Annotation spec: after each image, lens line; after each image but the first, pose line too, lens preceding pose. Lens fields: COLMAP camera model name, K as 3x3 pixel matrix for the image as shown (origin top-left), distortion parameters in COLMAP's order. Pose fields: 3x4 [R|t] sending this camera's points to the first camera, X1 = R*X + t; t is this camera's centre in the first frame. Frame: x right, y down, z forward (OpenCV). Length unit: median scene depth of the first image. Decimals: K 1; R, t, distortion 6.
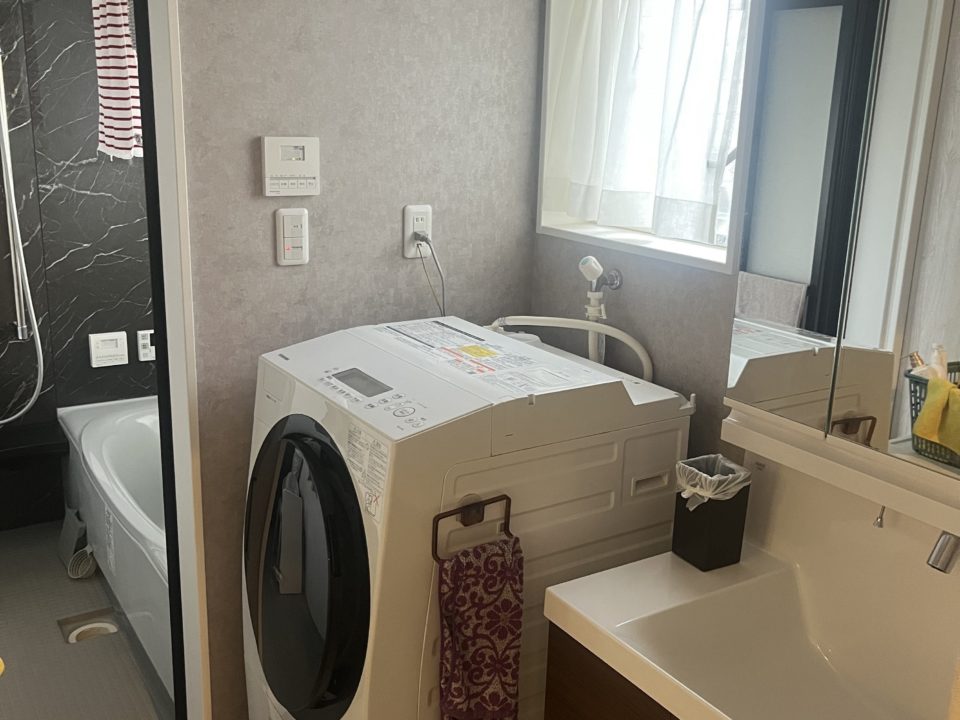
lens RADIAL K [[980.6, 0, 477.7], [0, 980.6, 360.8], [0, 0, 1]] dist [0.052610, 0.000000]
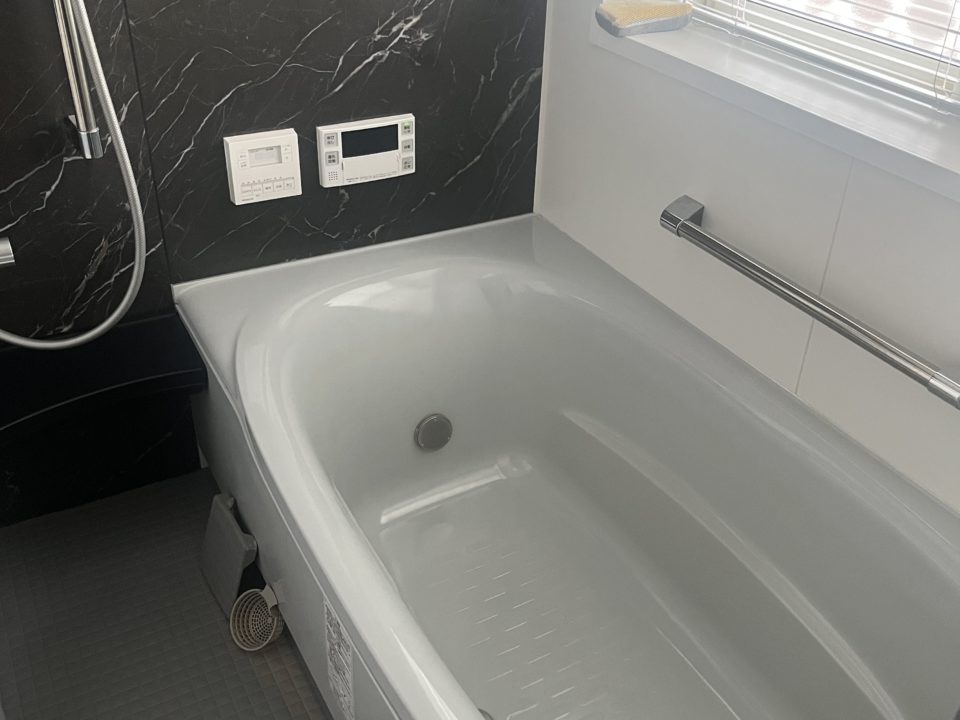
lens RADIAL K [[980.6, 0, 481.2], [0, 980.6, 356.8], [0, 0, 1]] dist [0.052610, 0.000000]
pose [[0.998619, 0.029547, -0.043430, -0.252207], [-0.014990, 0.952715, 0.303496, -0.074243], [0.050344, -0.302426, 0.951842, 0.535142]]
